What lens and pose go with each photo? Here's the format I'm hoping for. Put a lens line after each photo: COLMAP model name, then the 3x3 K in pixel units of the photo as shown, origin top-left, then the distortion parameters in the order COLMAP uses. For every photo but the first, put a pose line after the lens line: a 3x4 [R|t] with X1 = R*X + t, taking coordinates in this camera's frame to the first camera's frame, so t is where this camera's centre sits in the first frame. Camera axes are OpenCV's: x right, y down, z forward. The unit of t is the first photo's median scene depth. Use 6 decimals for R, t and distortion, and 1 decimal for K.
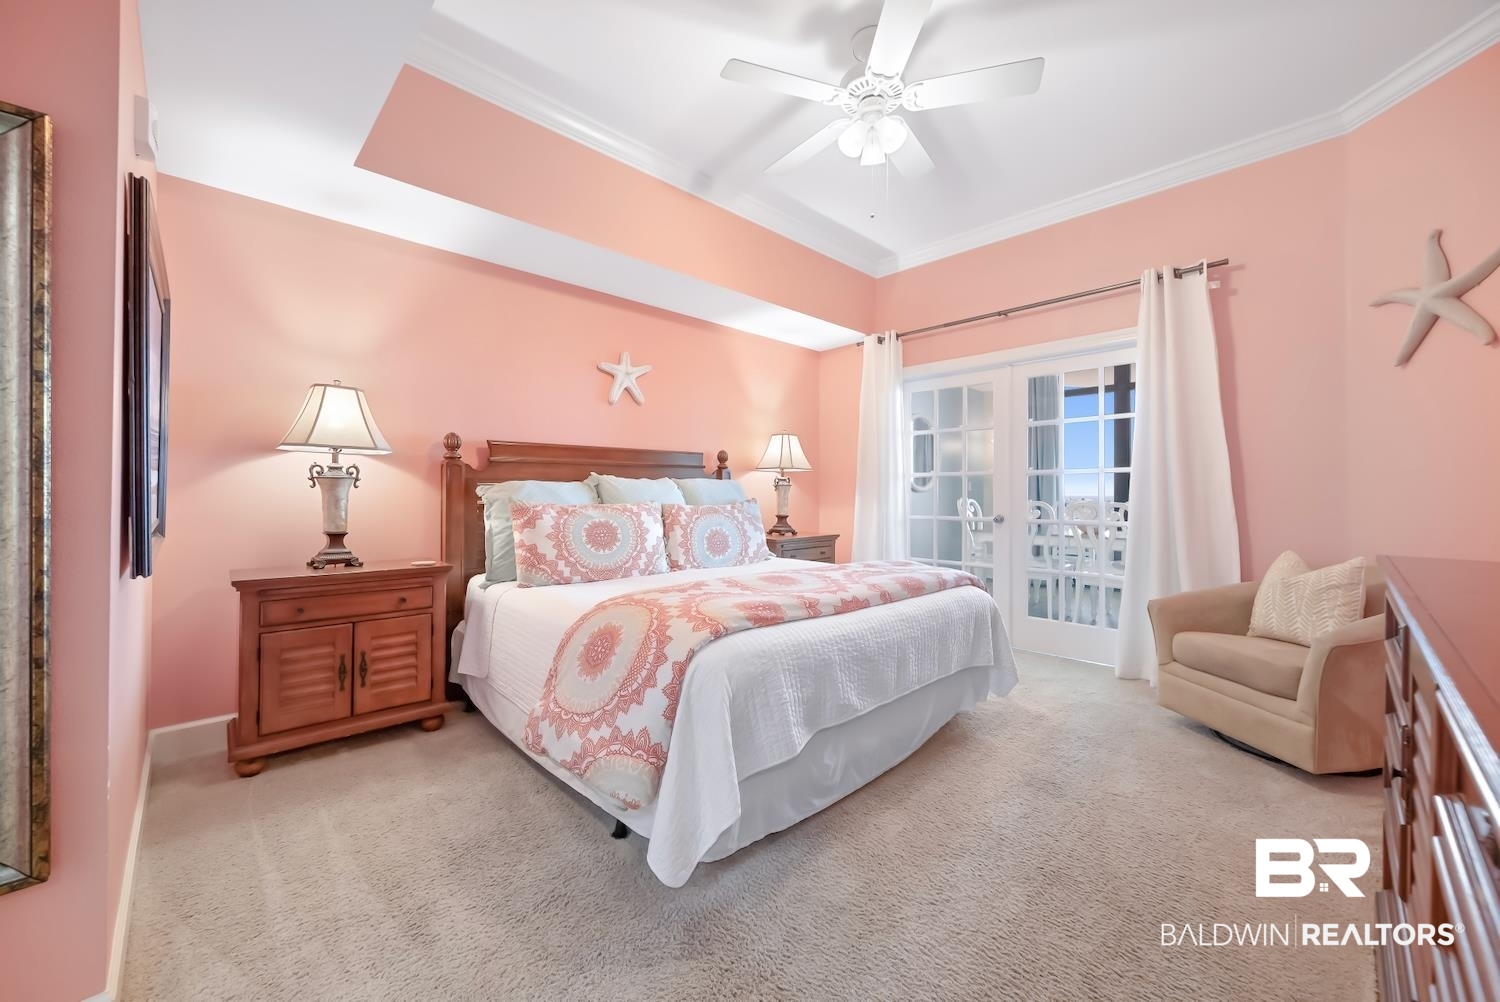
lens RADIAL K [[578.3, 0, 753.9], [0, 578.3, 487.6], [0, 0, 1]] dist [-0.005944, 0.001745]
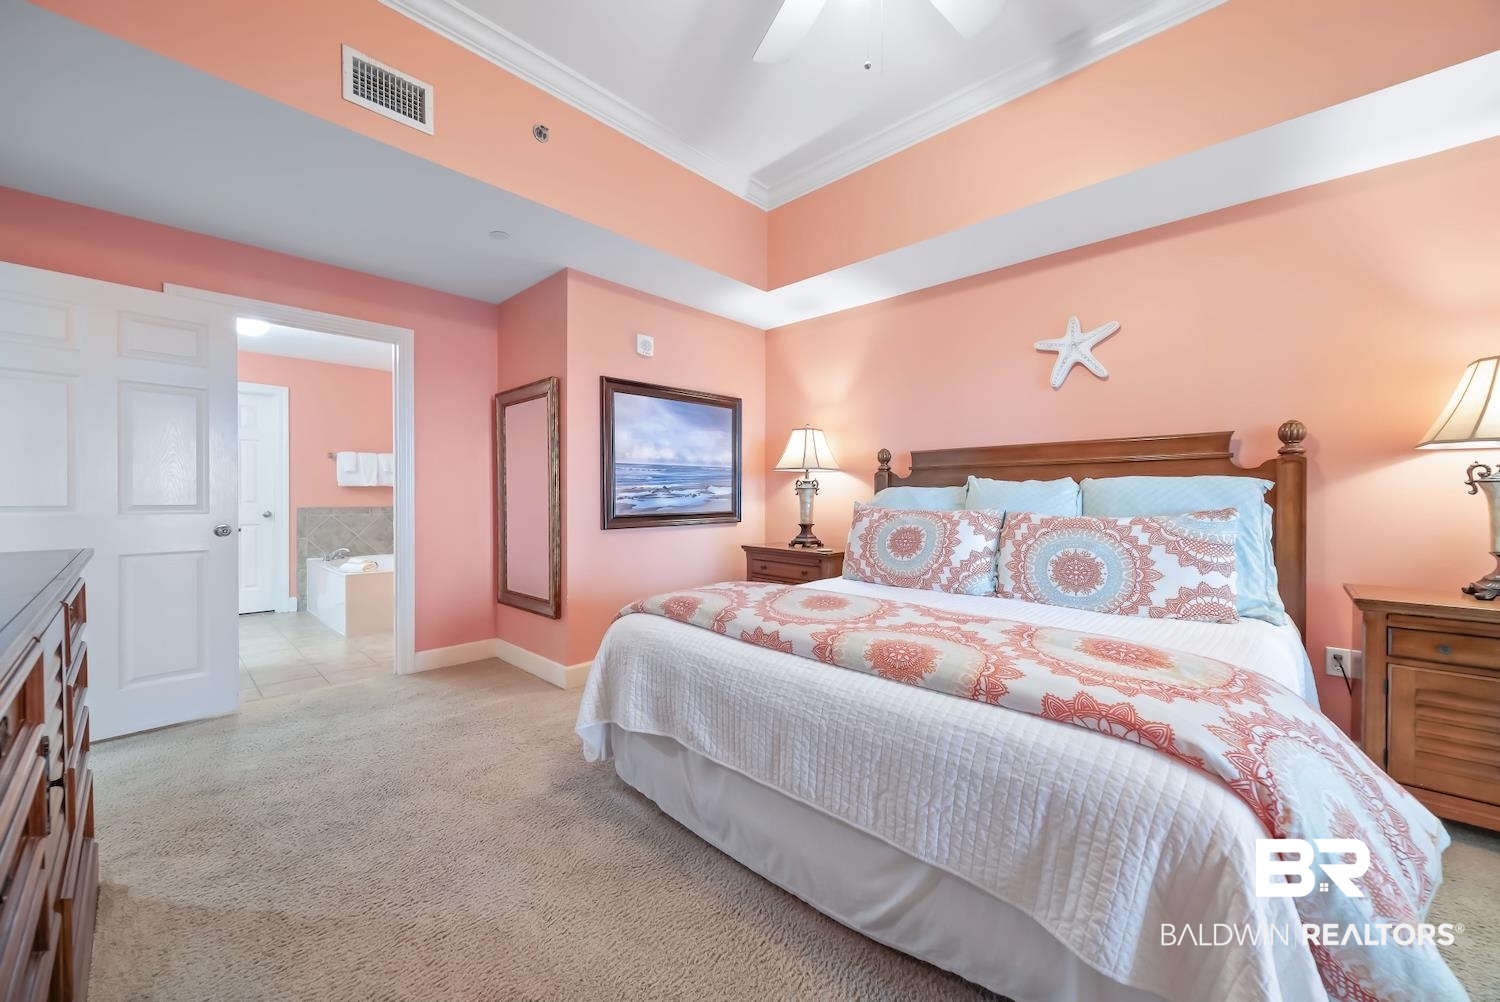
lens RADIAL K [[578.3, 0, 756.9], [0, 578.3, 502.0], [0, 0, 1]] dist [-0.005944, 0.001745]
pose [[0.035756, 0.003795, -0.999353, 0.669173], [0.004771, 0.999981, 0.003968, 0.010513], [0.999349, -0.004909, 0.035738, 0.679241]]
